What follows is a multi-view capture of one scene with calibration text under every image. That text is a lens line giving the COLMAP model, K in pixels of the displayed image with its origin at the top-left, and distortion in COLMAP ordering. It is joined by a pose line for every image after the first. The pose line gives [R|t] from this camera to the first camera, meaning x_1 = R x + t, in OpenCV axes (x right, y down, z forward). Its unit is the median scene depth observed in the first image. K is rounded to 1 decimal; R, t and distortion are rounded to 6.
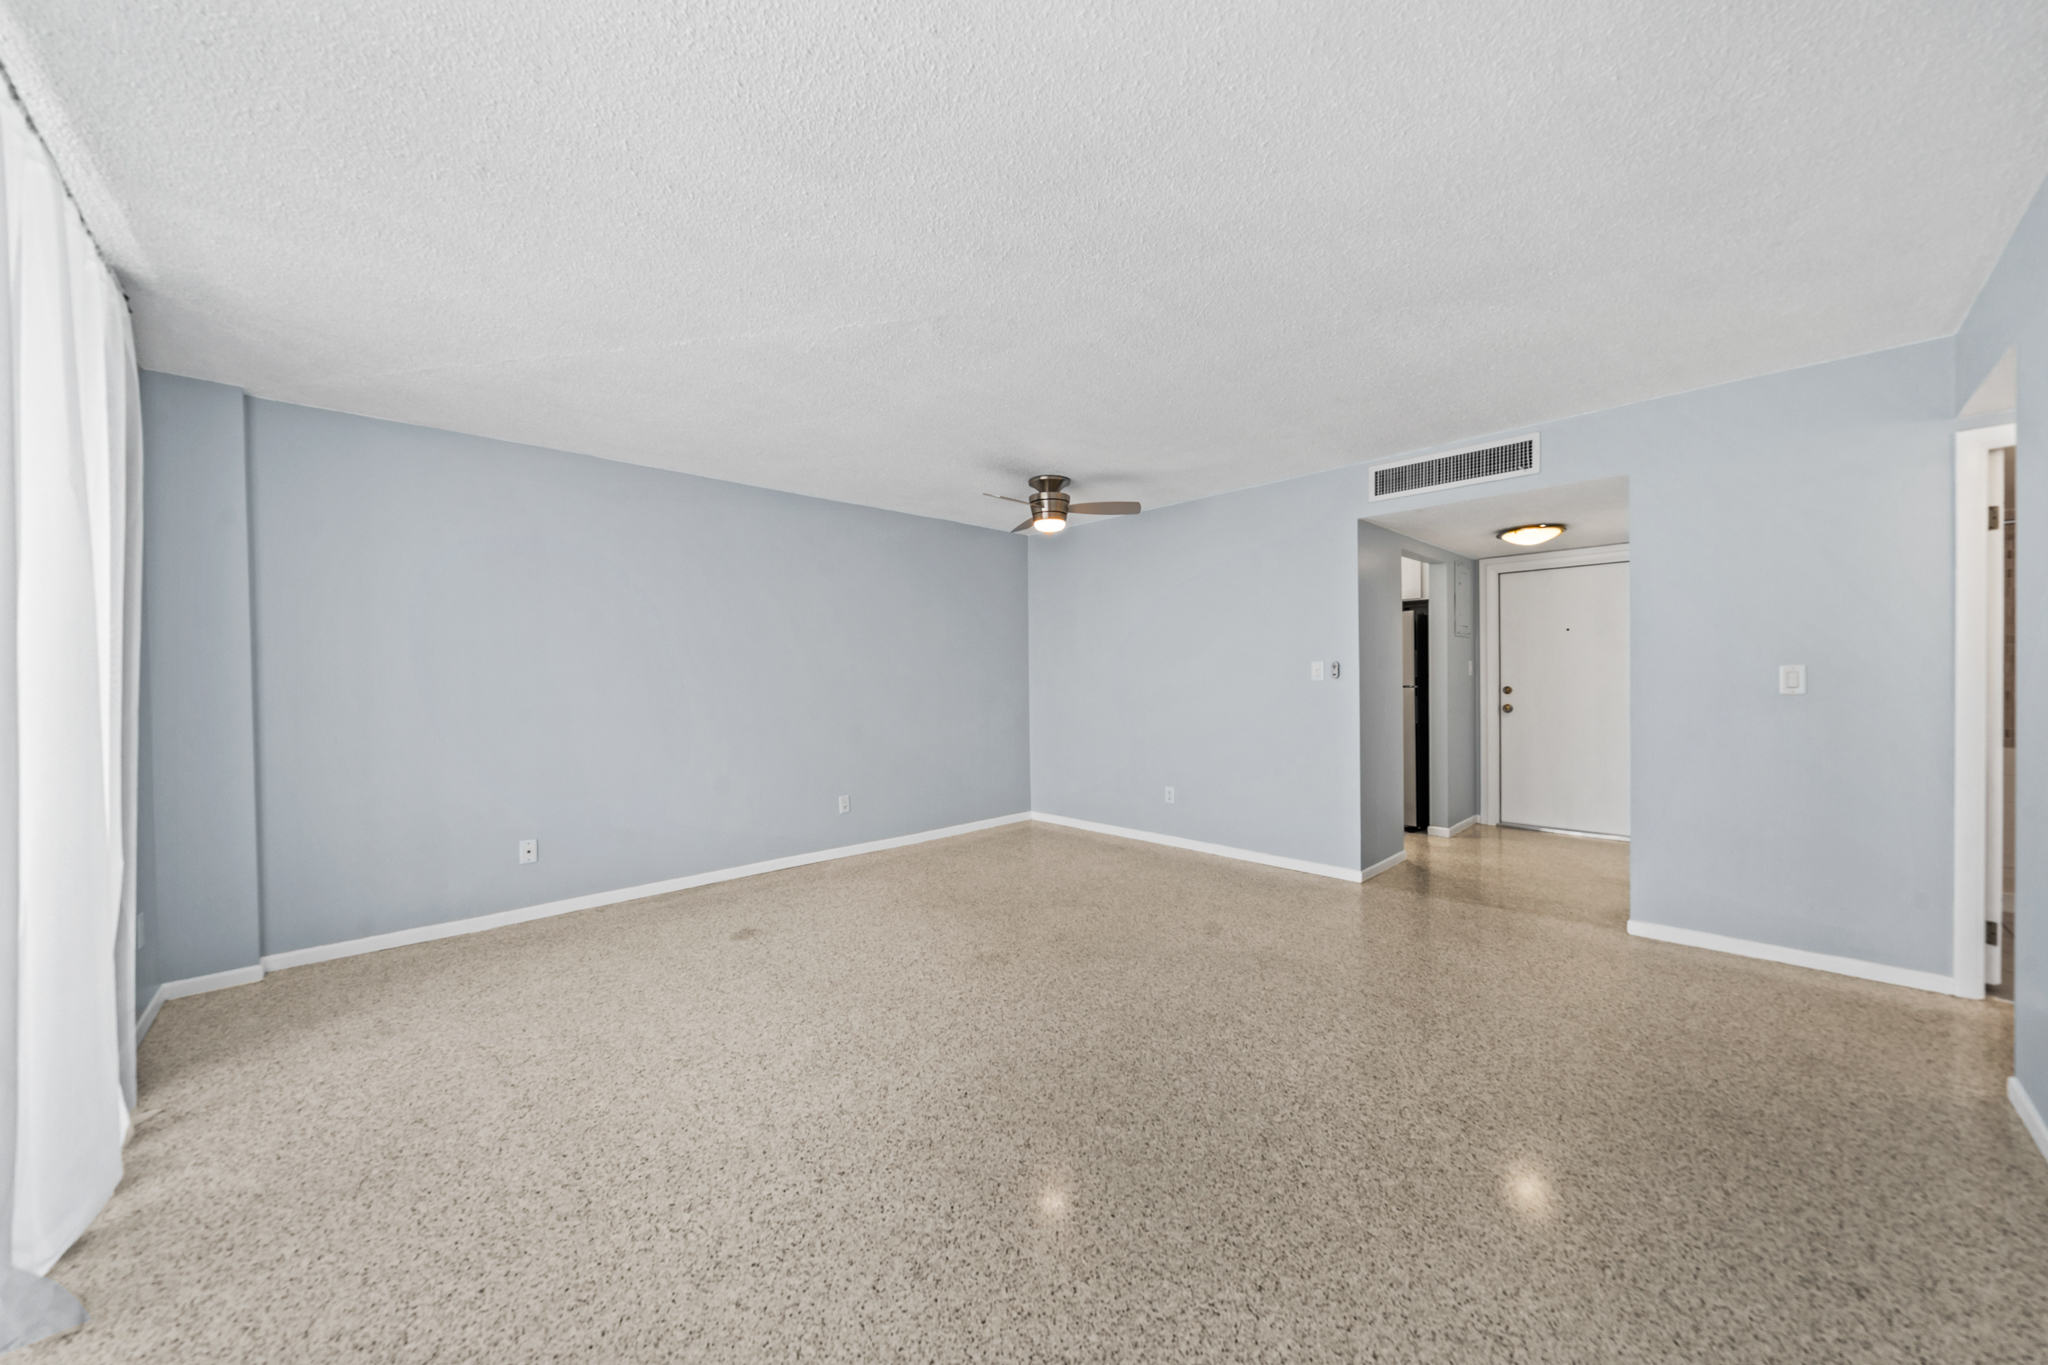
lens RADIAL K [[724.8, 0, 1012.2], [0, 724.8, 681.9], [0, 0, 1]] dist [-0.002355, -0.000127]
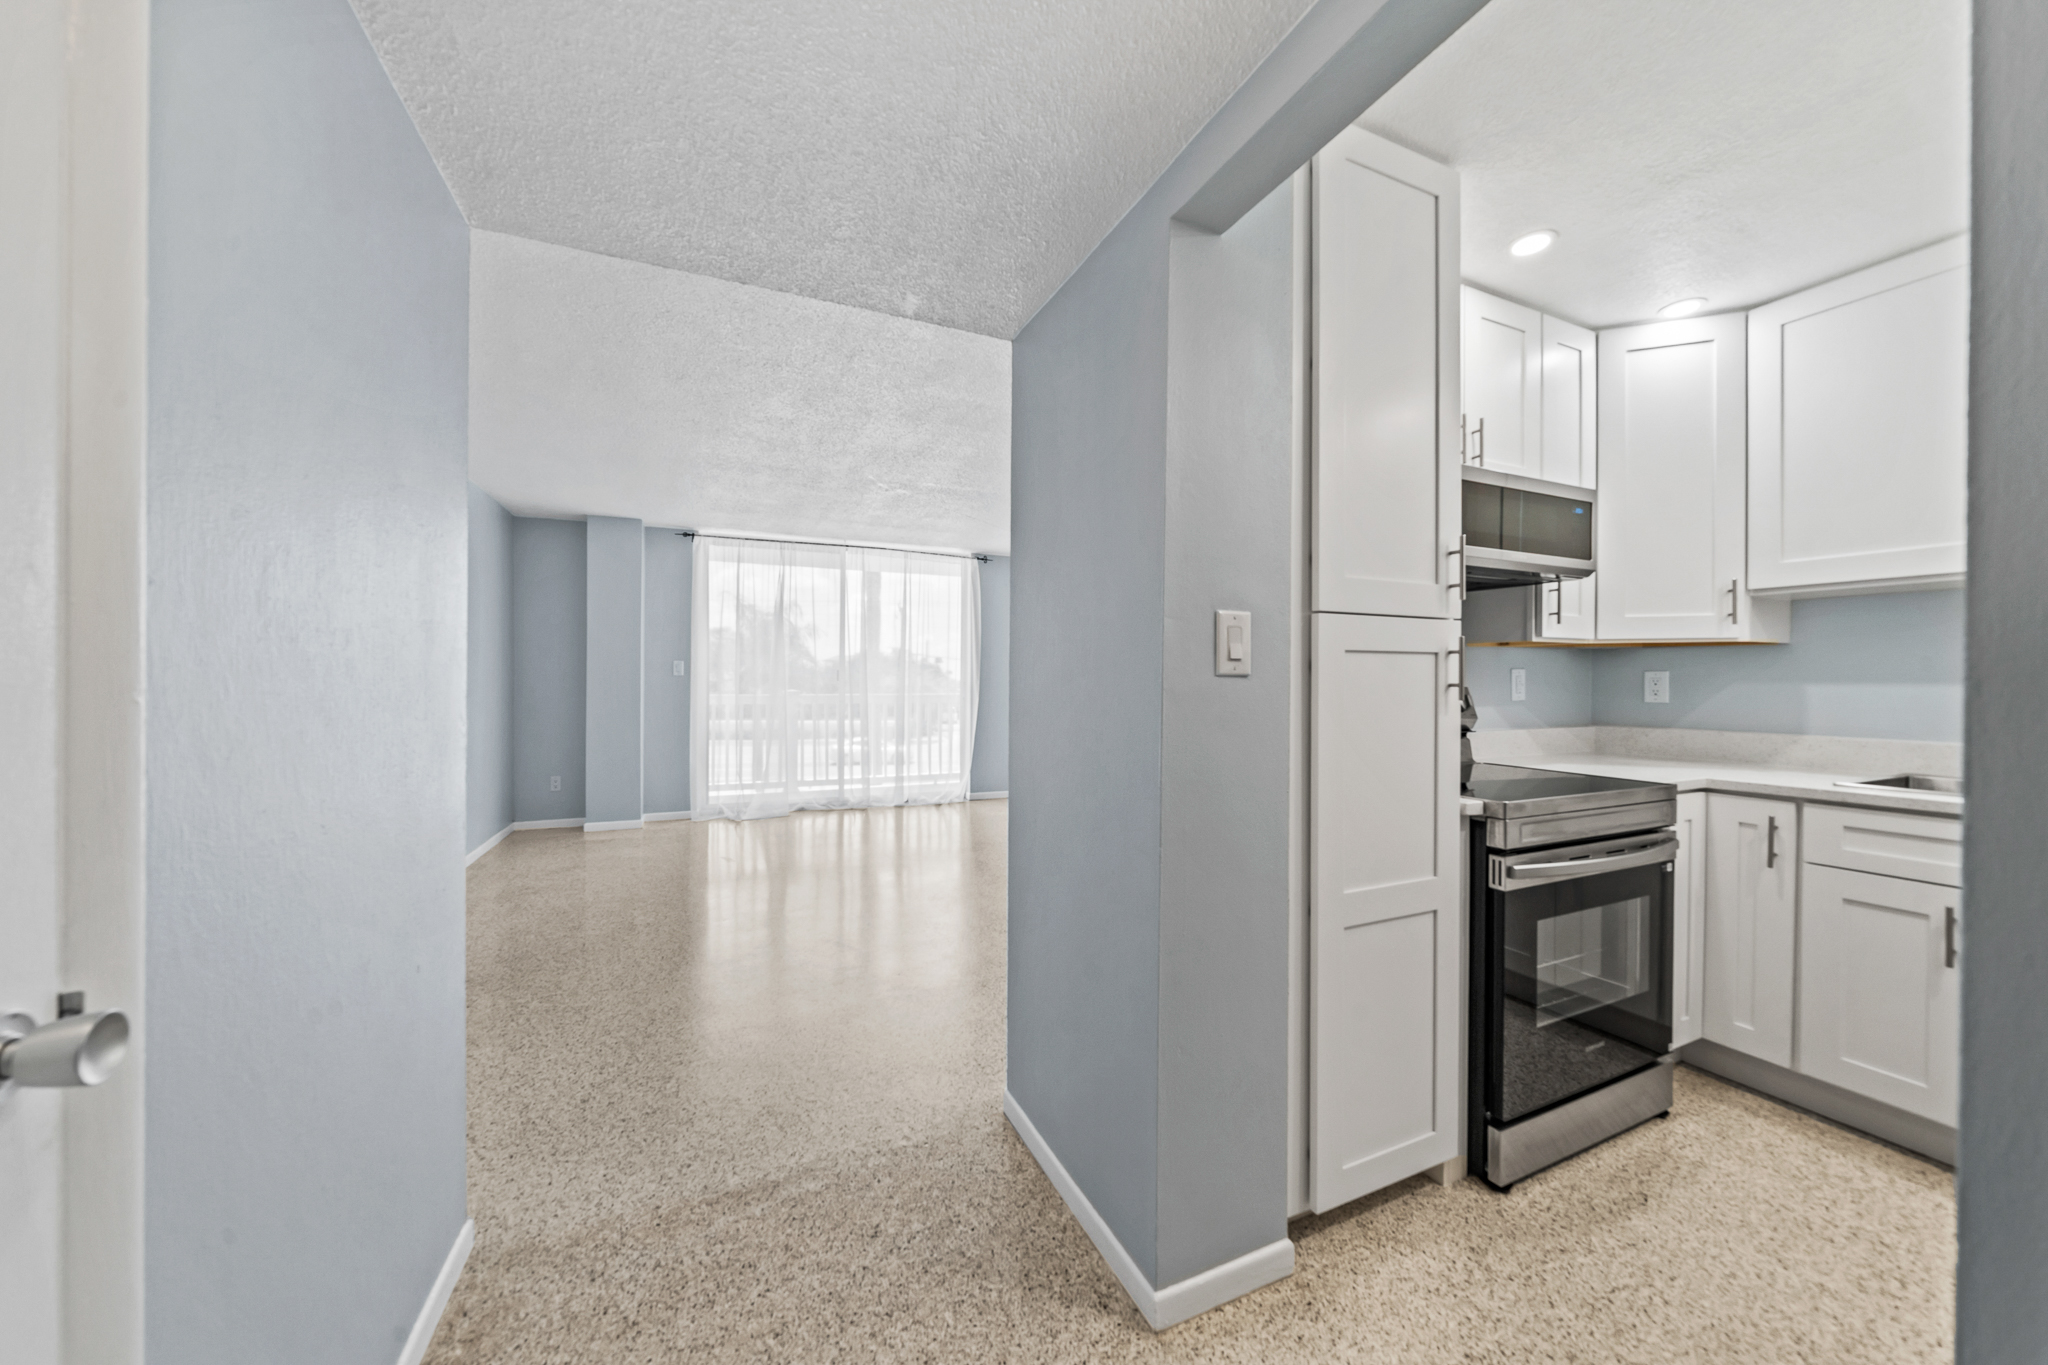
lens RADIAL K [[724.8, 0, 1023.6], [0, 724.8, 680.1], [0, 0, 1]] dist [-0.002355, -0.000127]
pose [[-0.342080, 0.008535, -0.939632, 1.709653], [-0.005526, 0.999923, 0.011094, -0.015163], [0.939655, 0.008988, -0.342007, 2.180925]]
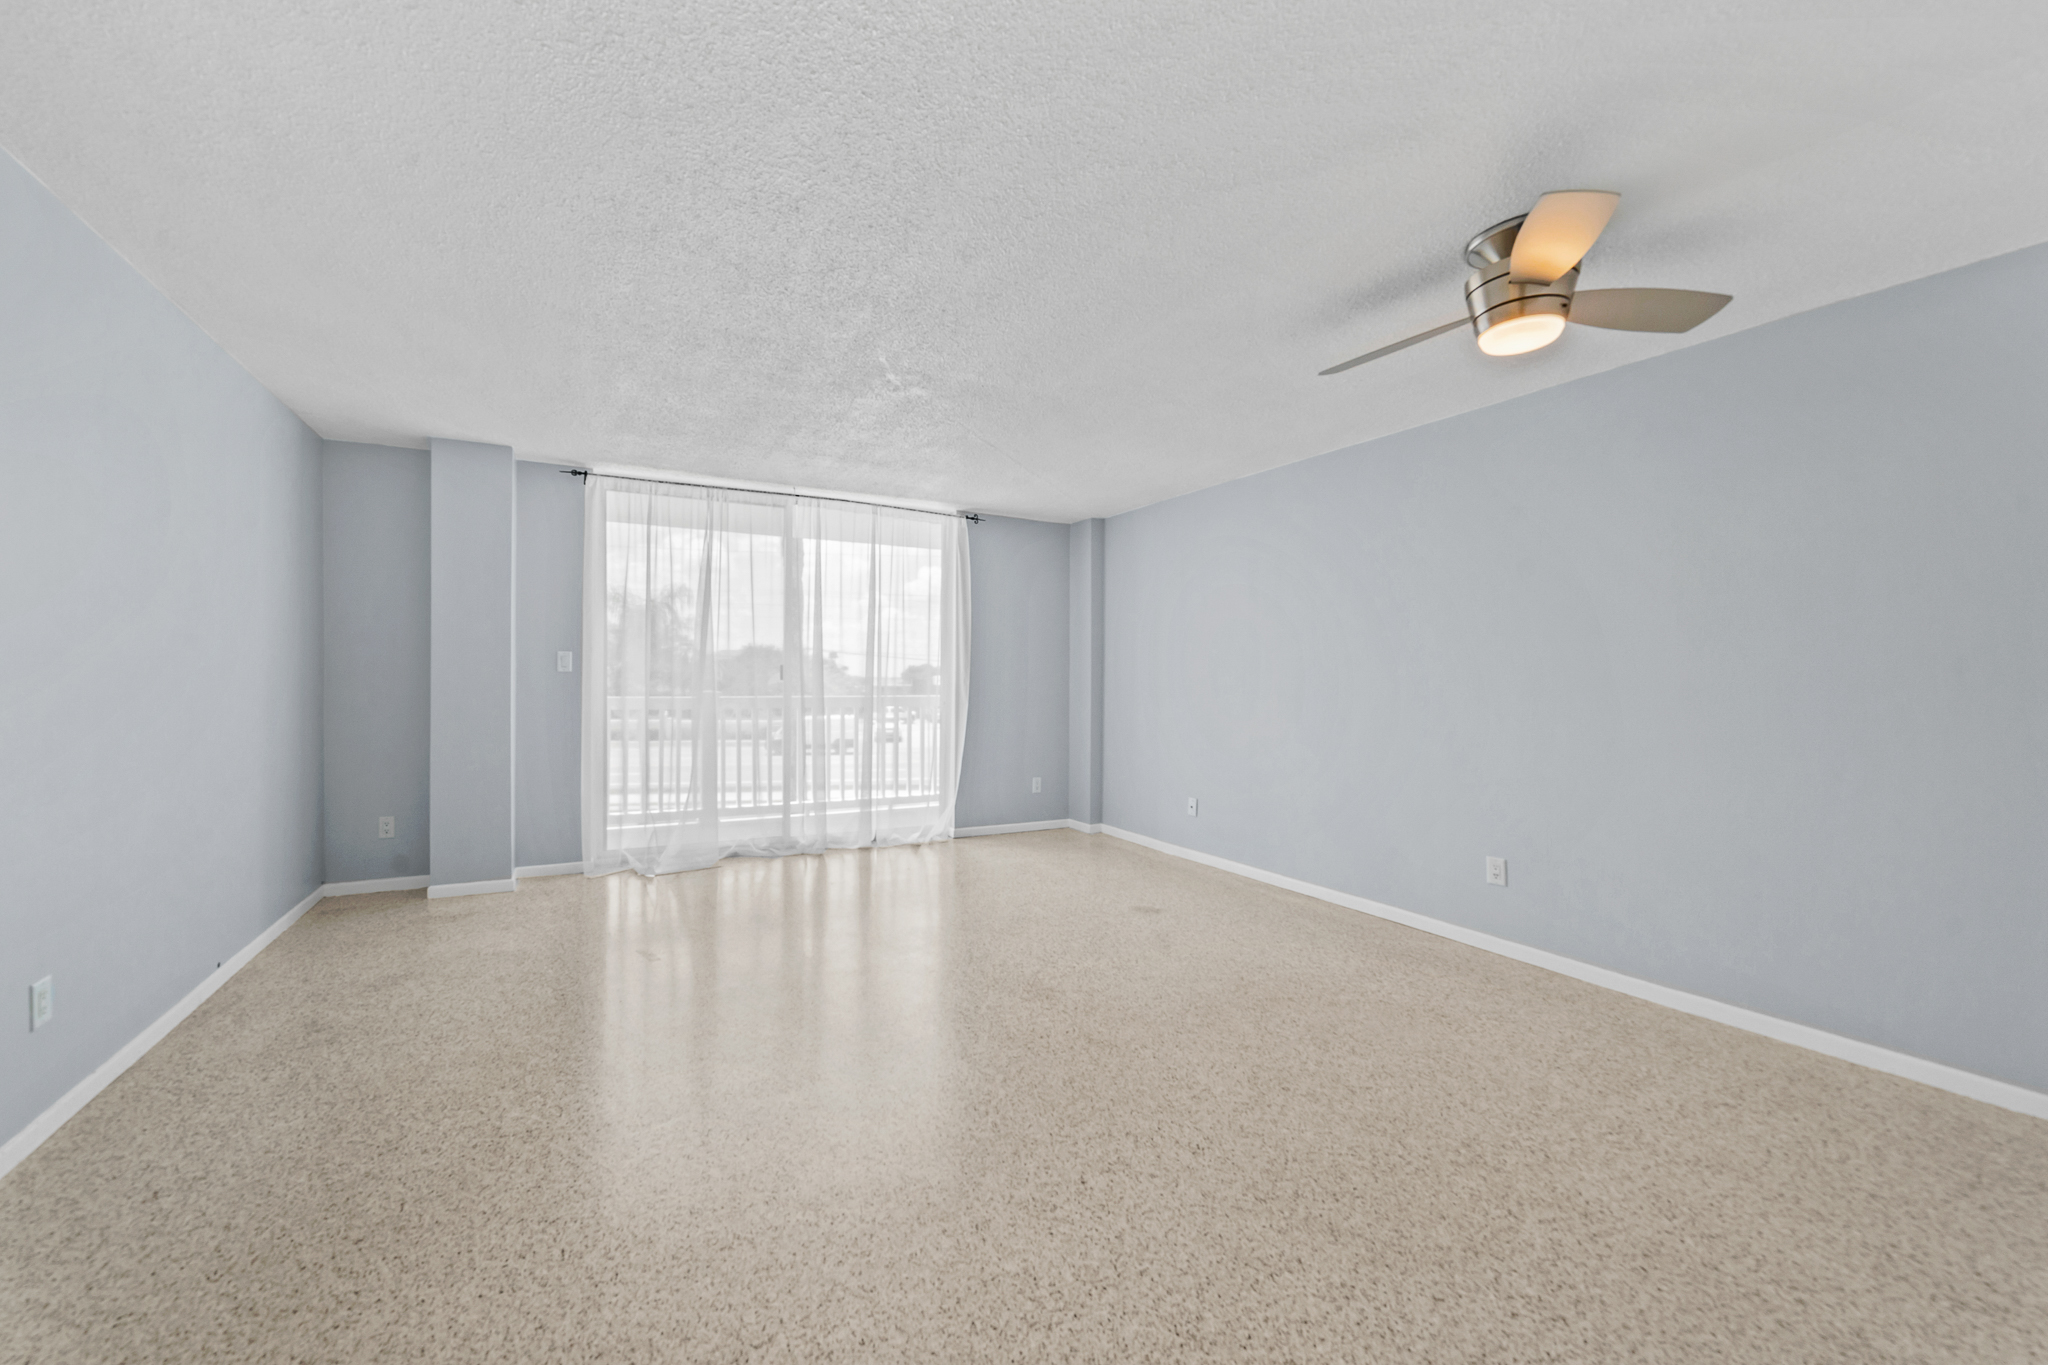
lens RADIAL K [[724.8, 0, 922.3], [0, 724.8, 679.7], [0, 0, 1]] dist [-0.002355, -0.000127]
pose [[-0.310026, 0.012750, -0.950642, 1.183961], [-0.007732, 0.999843, 0.015932, -0.013497], [0.950697, 0.012290, -0.309879, 1.589146]]
